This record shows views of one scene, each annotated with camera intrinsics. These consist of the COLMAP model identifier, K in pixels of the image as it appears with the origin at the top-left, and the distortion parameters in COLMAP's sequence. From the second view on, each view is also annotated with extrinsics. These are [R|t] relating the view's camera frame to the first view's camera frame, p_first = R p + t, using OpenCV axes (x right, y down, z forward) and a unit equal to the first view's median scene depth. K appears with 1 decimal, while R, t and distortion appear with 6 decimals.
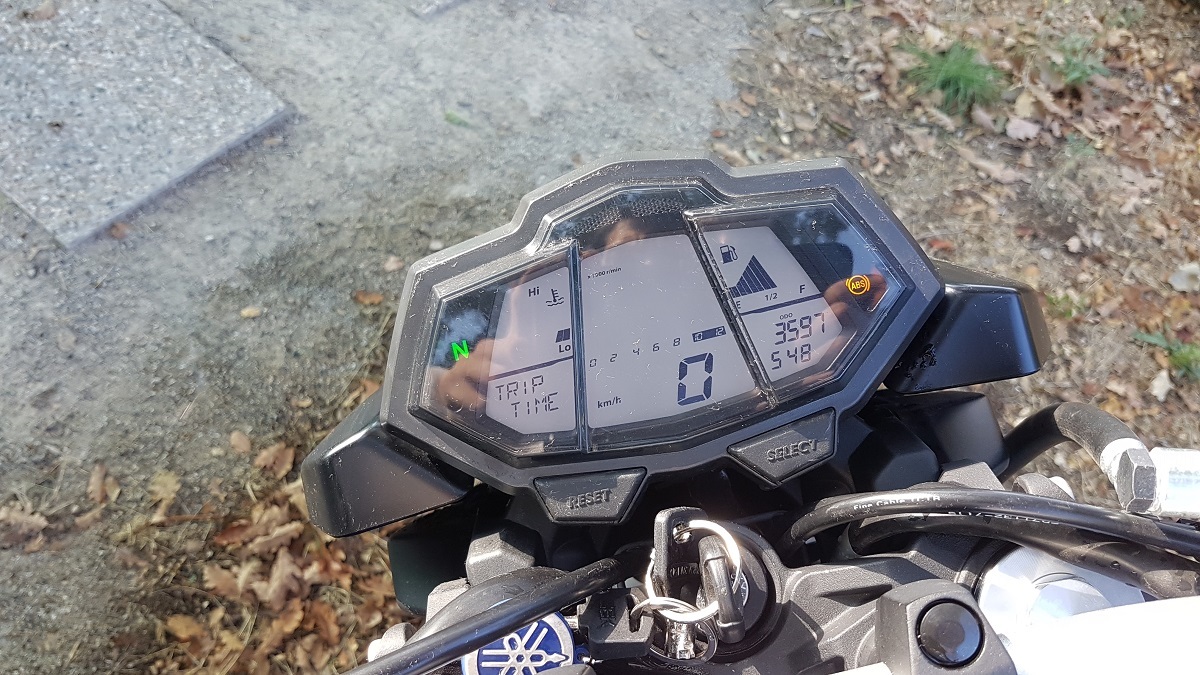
lens RADIAL K [[908.2, 0, 600.0], [0, 908.2, 337.5], [0, 0, 1]] dist [-0.025311, 0.002267]
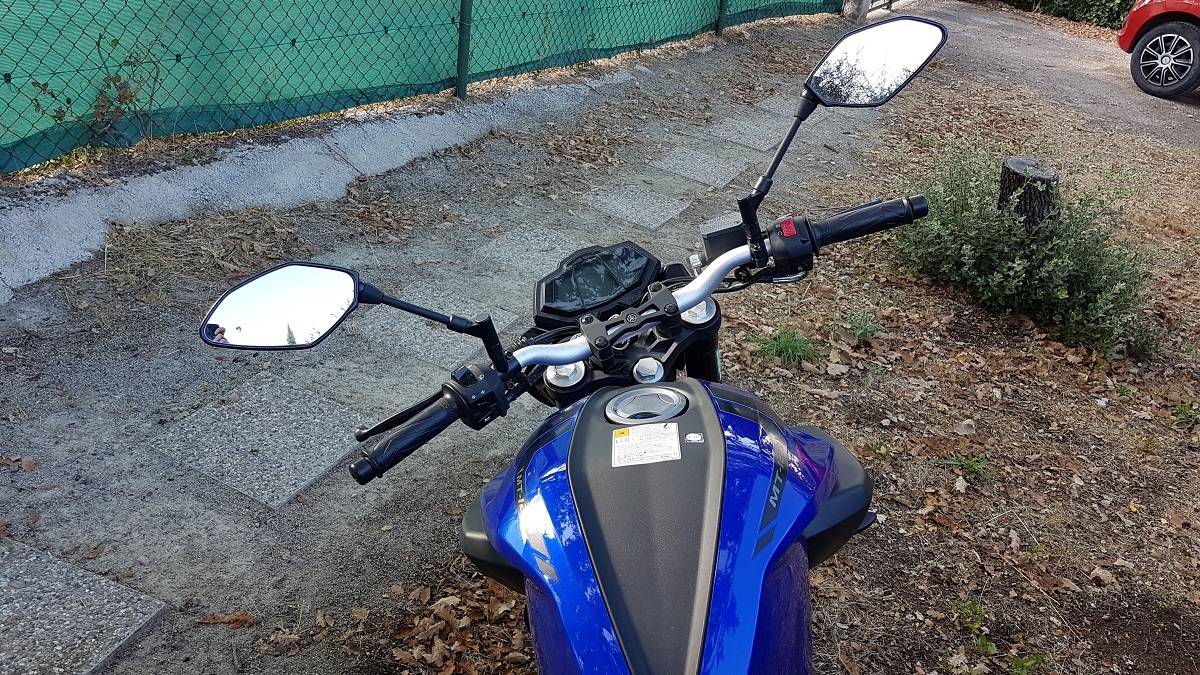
lens RADIAL K [[960.1, 0, 601.6], [0, 960.1, 298.1], [0, 0, 1]] dist [0.007121, -0.035343]
pose [[0.976744, -0.189925, 0.099492, -0.079375], [0.214347, 0.854043, -0.473989, 0.431019], [0.005053, 0.484292, 0.874892, -0.599370]]
